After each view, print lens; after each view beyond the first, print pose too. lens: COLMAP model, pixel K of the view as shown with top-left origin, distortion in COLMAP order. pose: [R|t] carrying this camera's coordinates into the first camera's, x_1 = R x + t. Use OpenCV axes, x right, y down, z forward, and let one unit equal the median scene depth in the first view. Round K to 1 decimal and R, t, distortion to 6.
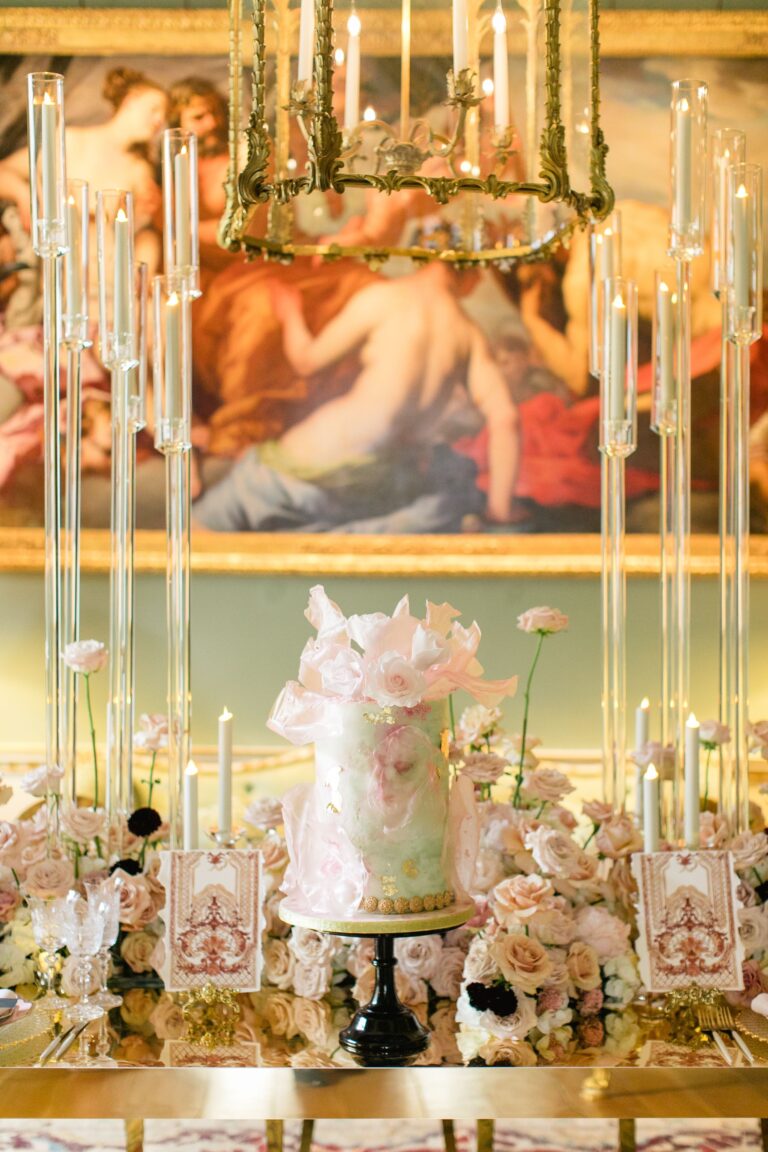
lens RADIAL K [[1327.0, 0, 384.0], [0, 1327.0, 576.0], [0, 0, 1]] dist [0.059338, 0.002072]
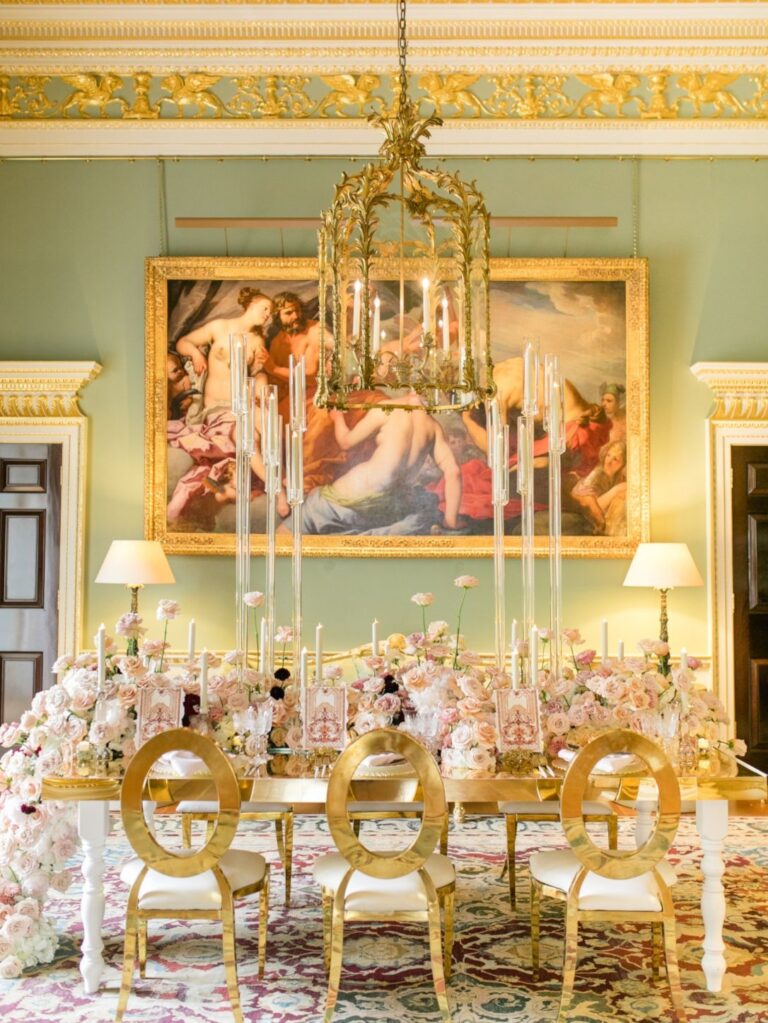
lens RADIAL K [[814.4, 0, 384.0], [0, 814.4, 511.5], [0, 0, 1]] dist [-0.011812, -0.005356]
pose [[0.999999, -0.001680, -0.000152, -0.006227], [0.001670, 0.998648, -0.051947, -0.005572], [0.000240, 0.051947, 0.998650, -0.144952]]
